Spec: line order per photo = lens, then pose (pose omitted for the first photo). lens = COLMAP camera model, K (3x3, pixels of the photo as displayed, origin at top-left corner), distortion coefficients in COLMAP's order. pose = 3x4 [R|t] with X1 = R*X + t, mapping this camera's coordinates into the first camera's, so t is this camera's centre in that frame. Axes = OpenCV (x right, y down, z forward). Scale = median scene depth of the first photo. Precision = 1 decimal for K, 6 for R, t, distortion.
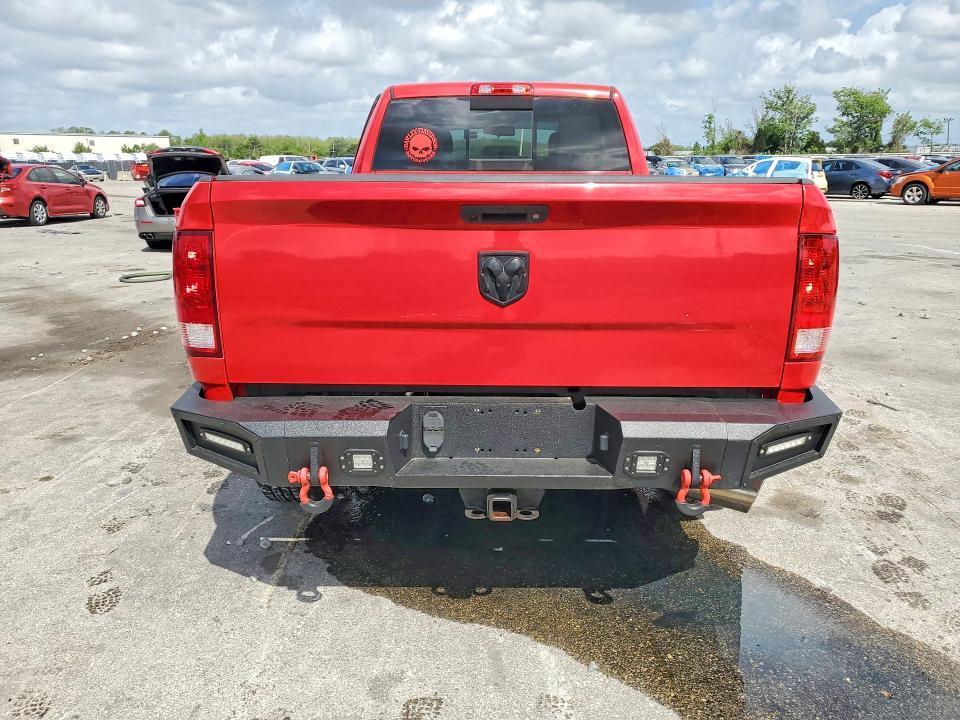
lens RADIAL K [[747.3, 0, 477.8], [0, 747.3, 325.2], [0, 0, 1]] dist [0.008962, 0.004134]
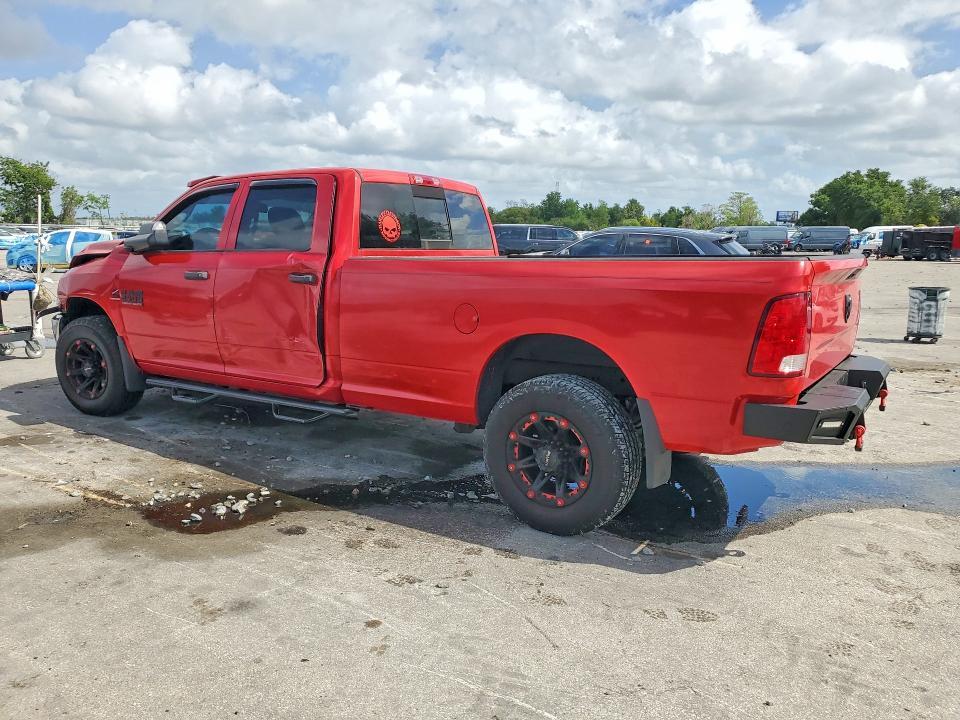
lens RADIAL K [[747.3, 0, 477.8], [0, 747.3, 325.2], [0, 0, 1]] dist [0.008962, 0.004134]
pose [[0.533190, -0.083394, 0.841875, -0.925326], [0.160466, 0.987034, -0.003856, -0.075240], [-0.830638, 0.137148, 0.539659, 0.333386]]
